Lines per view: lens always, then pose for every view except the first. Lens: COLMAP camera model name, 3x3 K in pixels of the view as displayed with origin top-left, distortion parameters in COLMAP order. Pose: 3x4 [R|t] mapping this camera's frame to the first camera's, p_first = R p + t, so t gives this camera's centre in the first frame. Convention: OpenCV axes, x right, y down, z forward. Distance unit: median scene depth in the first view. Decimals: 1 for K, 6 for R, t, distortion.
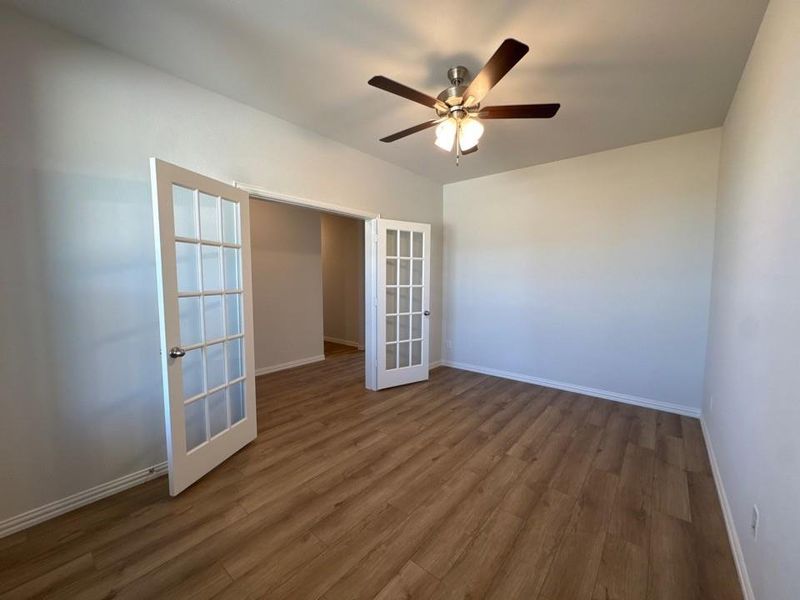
lens RADIAL K [[322.0, 0, 400.0], [0, 322.0, 300.0], [0, 0, 1]] dist [-0.000764, 0.000016]
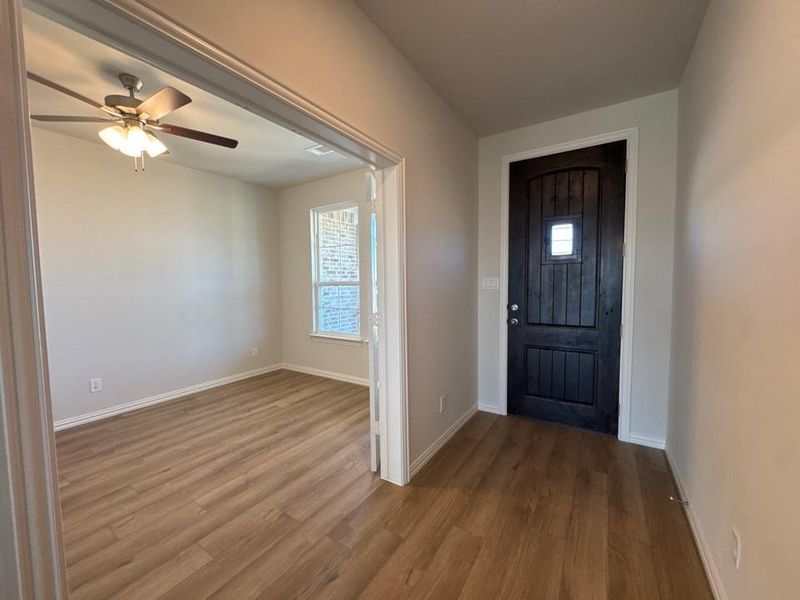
lens RADIAL K [[322.0, 0, 400.0], [0, 322.0, 300.0], [0, 0, 1]] dist [-0.000764, 0.000016]
pose [[-0.992769, 0.021079, -0.118178, -0.522423], [0.006163, 0.992115, 0.125183, -0.134327], [0.119885, 0.123549, -0.985070, 2.143470]]
